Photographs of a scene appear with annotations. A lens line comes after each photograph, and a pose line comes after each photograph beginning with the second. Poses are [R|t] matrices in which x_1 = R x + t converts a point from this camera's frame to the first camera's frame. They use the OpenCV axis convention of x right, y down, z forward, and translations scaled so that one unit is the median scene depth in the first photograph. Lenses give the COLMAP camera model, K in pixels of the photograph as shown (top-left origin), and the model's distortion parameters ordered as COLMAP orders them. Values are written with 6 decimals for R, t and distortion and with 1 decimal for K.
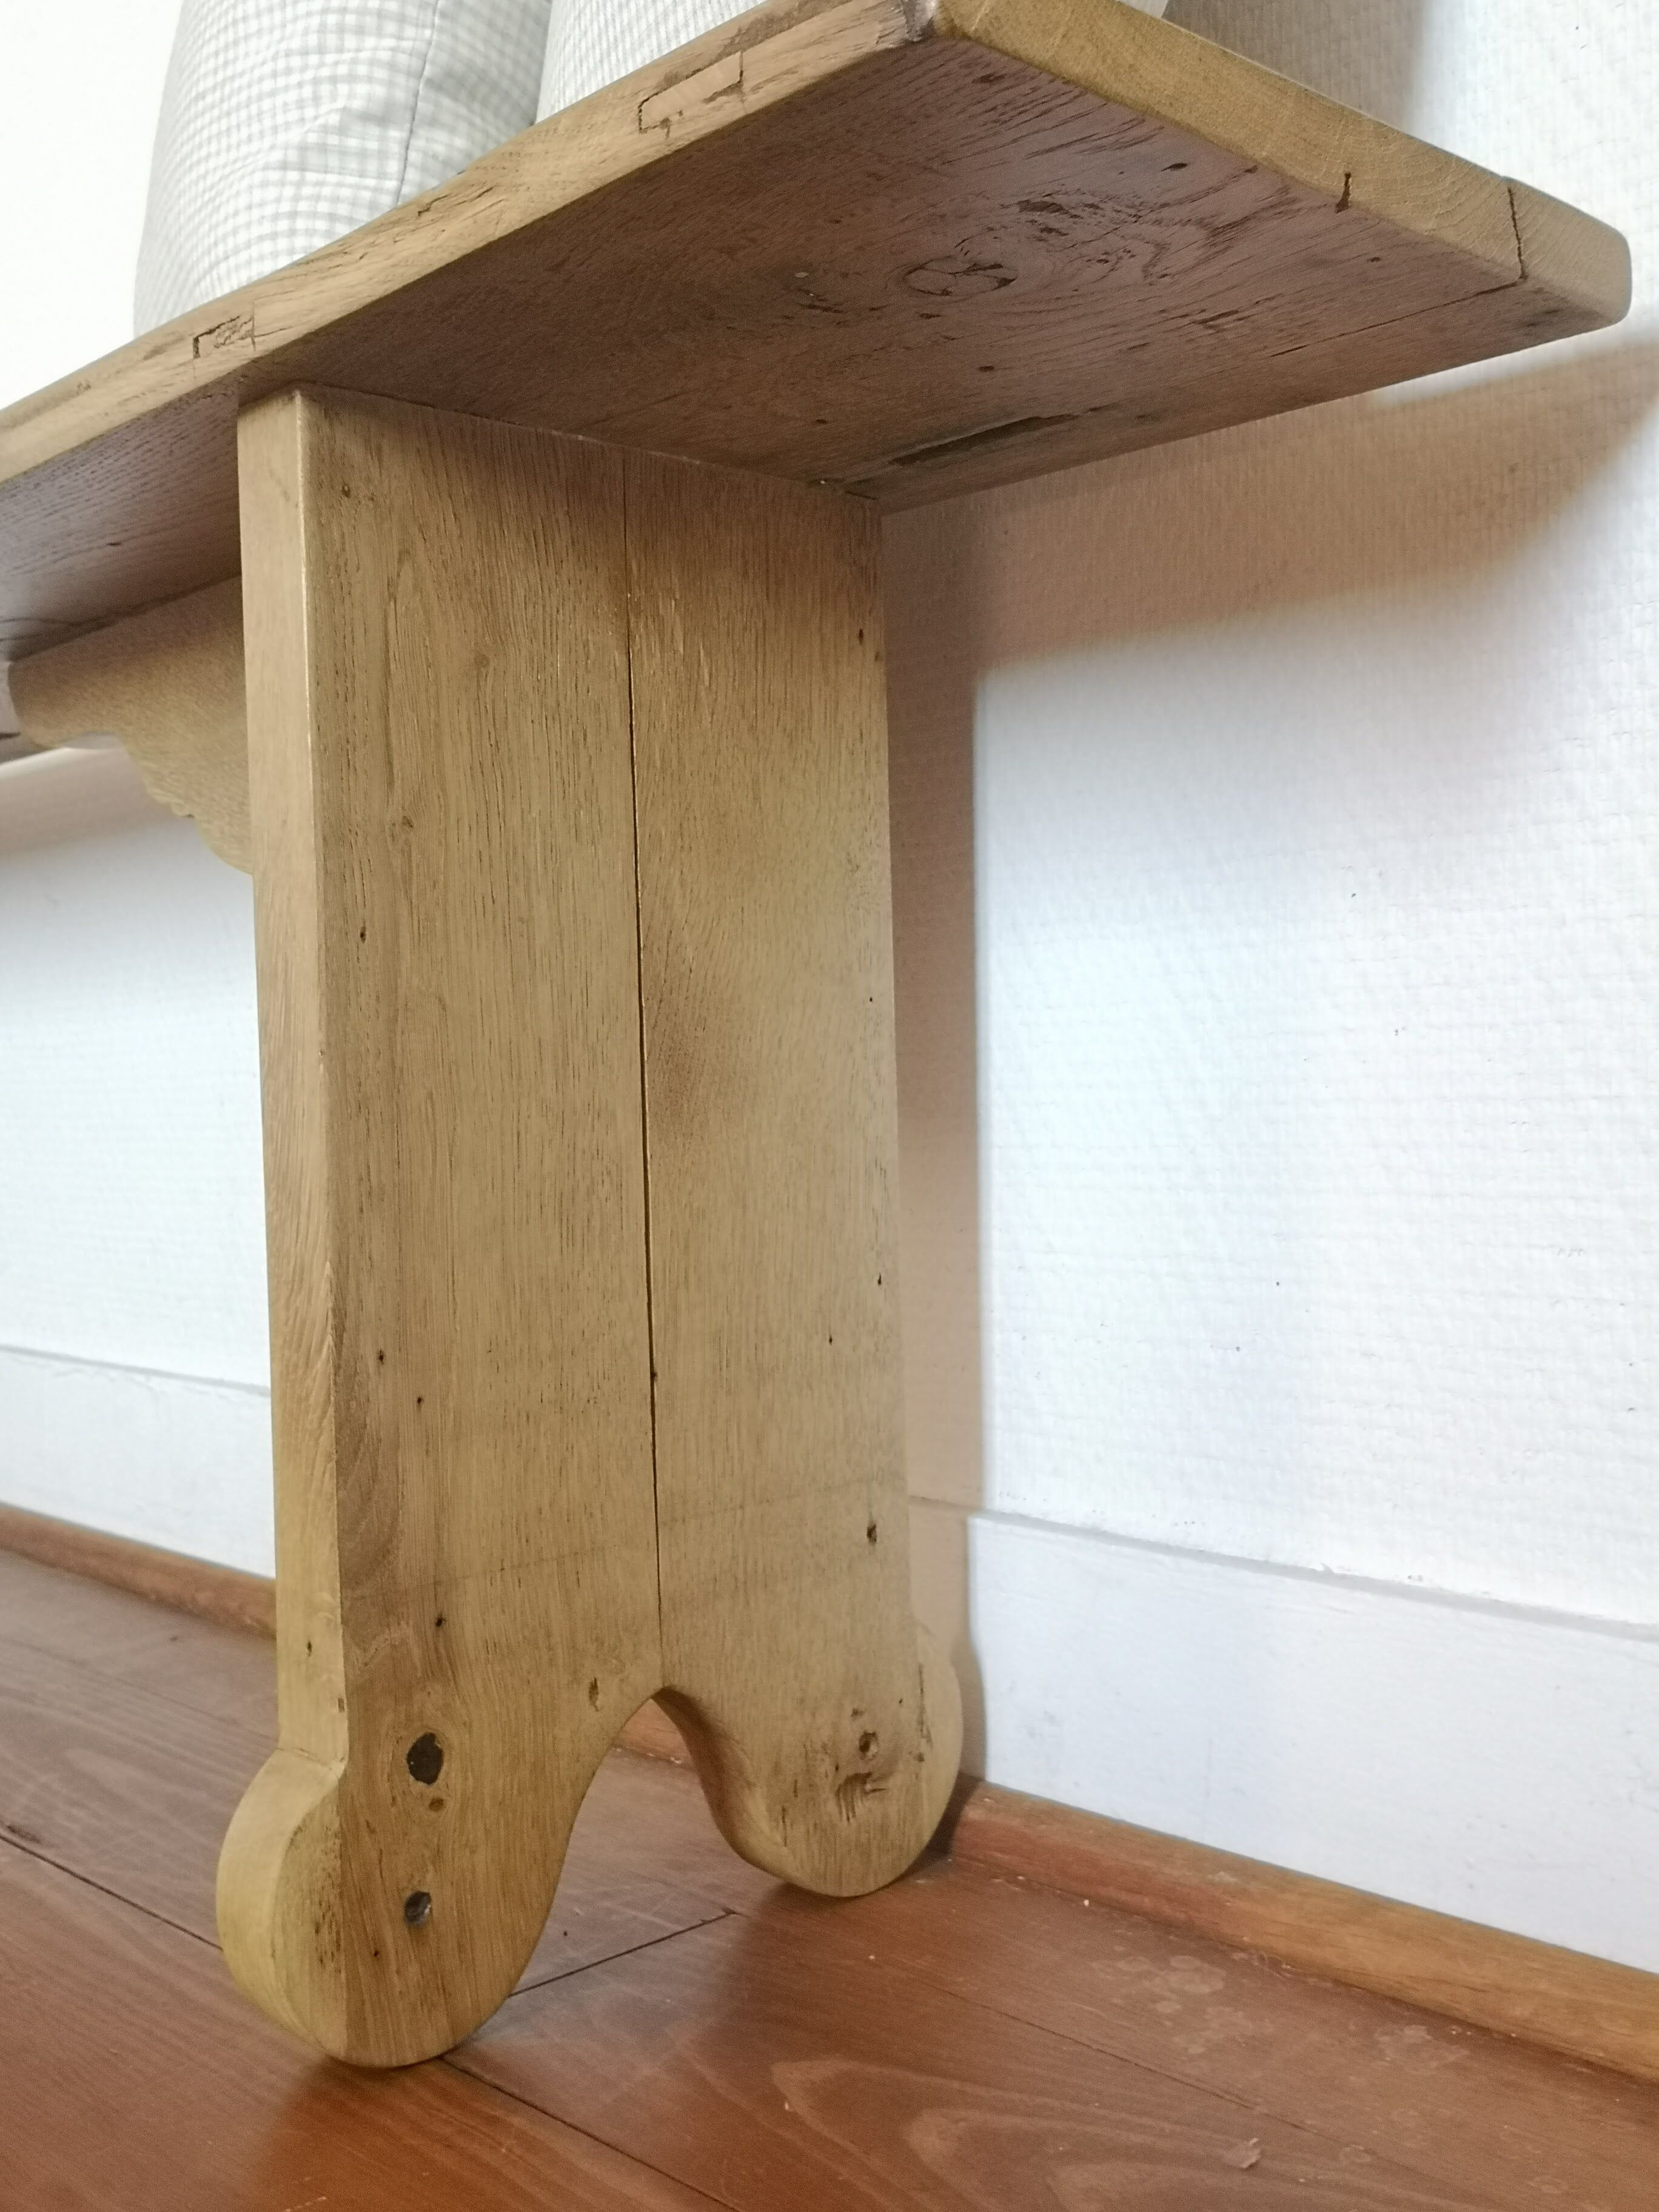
lens RADIAL K [[2208.1, 0, 829.5], [0, 2208.1, 1106.0], [0, 0, 1]] dist [0.146522, -0.433231]
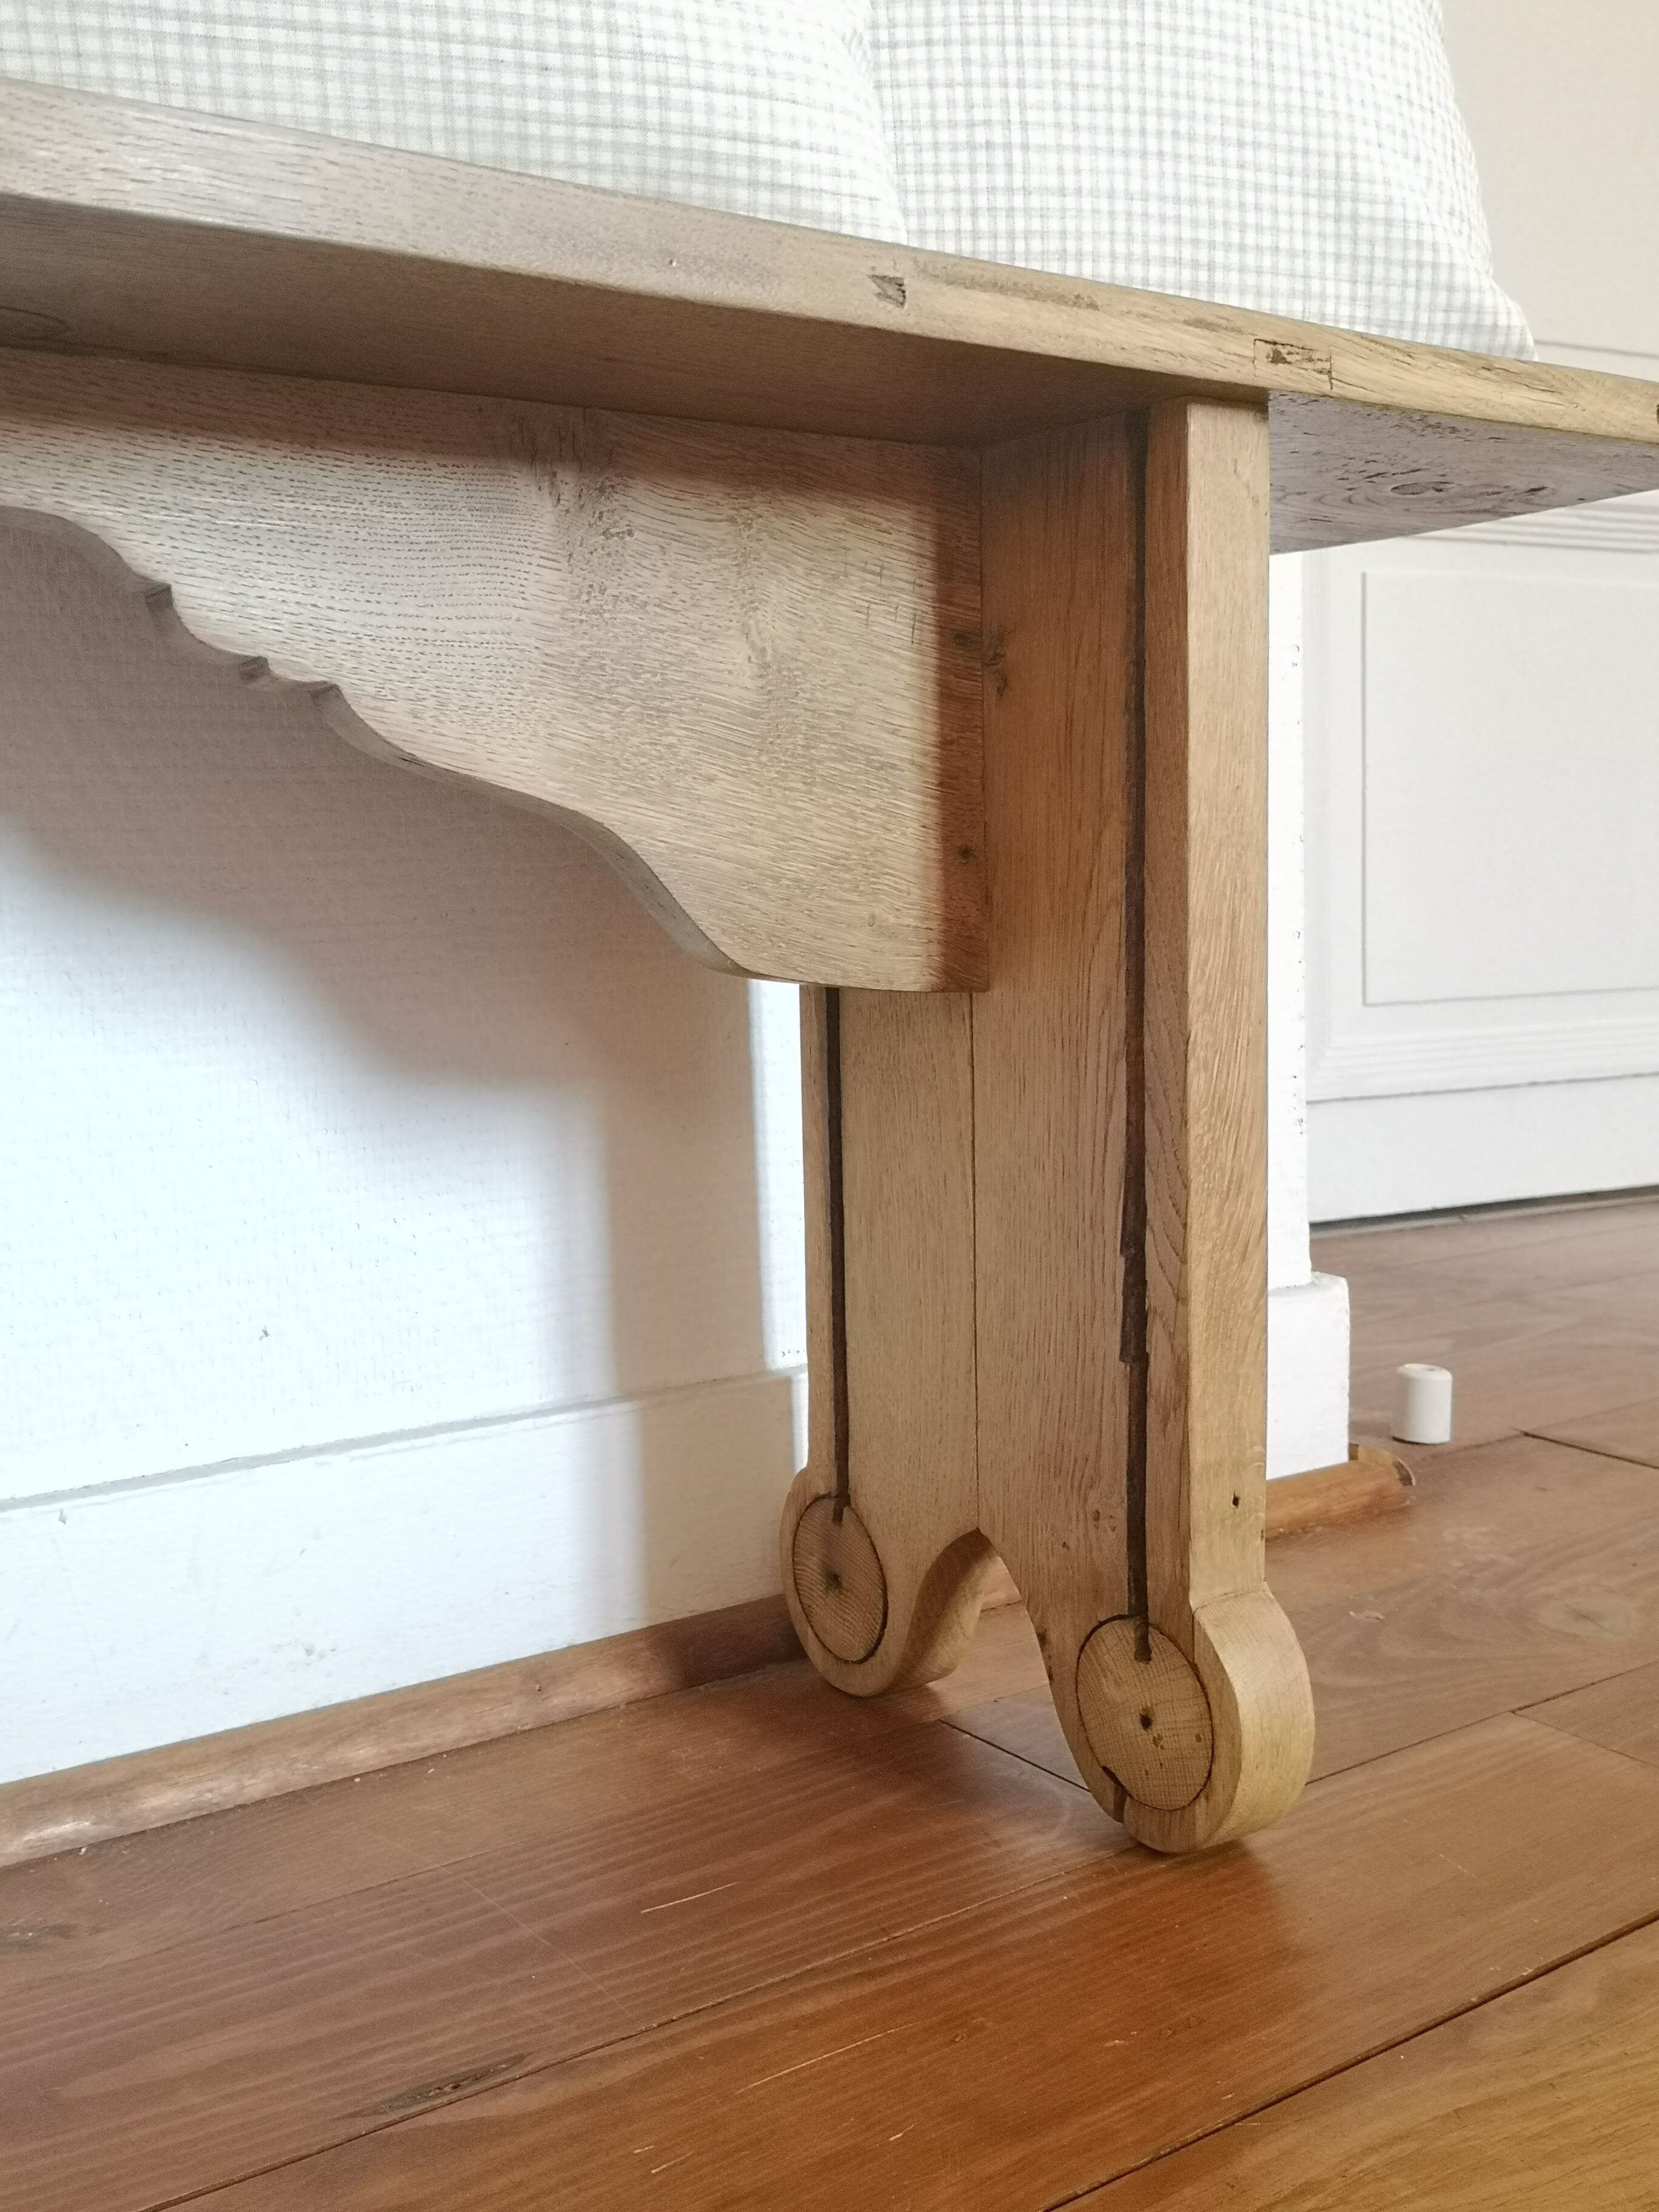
lens RADIAL K [[2208.1, 0, 829.5], [0, 2208.1, 1106.0], [0, 0, 1]] dist [0.146522, -0.433231]
pose [[0.159692, -0.079031, 0.983998, -1.392280], [0.036908, 0.996571, 0.074051, -0.056802], [-0.986477, 0.024493, 0.162061, 1.014491]]
